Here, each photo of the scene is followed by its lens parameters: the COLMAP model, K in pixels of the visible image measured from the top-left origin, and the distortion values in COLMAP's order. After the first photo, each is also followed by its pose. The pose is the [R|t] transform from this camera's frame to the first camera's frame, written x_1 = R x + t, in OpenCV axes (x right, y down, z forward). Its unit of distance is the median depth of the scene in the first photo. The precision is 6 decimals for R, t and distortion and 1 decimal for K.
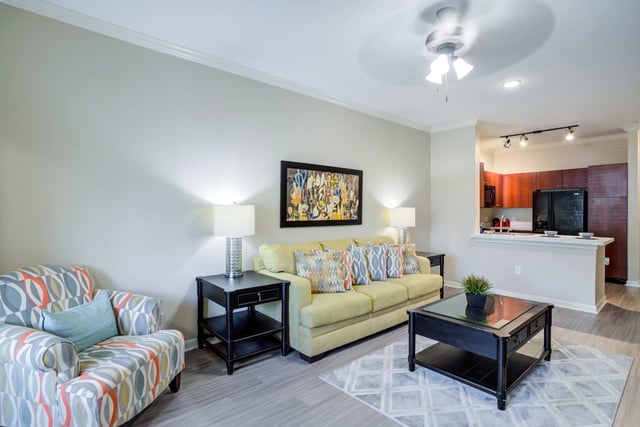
lens RADIAL K [[318.0, 0, 320.0], [0, 318.0, 212.4], [0, 0, 1]] dist [-0.003936, 0.001872]
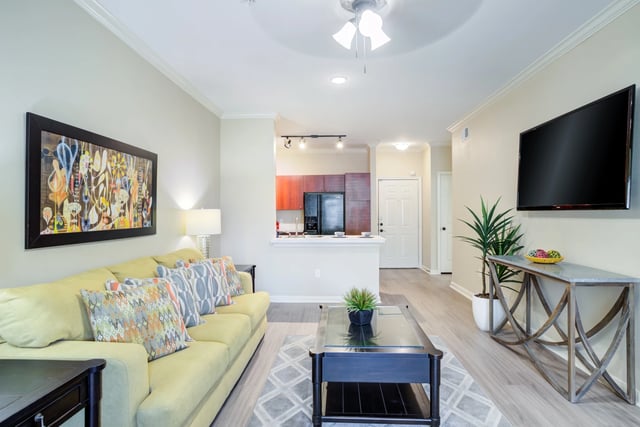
lens RADIAL K [[349.7, 0, 318.9], [0, 349.7, 213.4], [0, 0, 1]] dist [-0.015436, 0.005459]
pose [[0.705257, -0.007108, 0.708916, -0.165850], [0.011304, 0.999935, -0.001220, -0.001352], [-0.708861, 0.008874, 0.705292, 0.268779]]
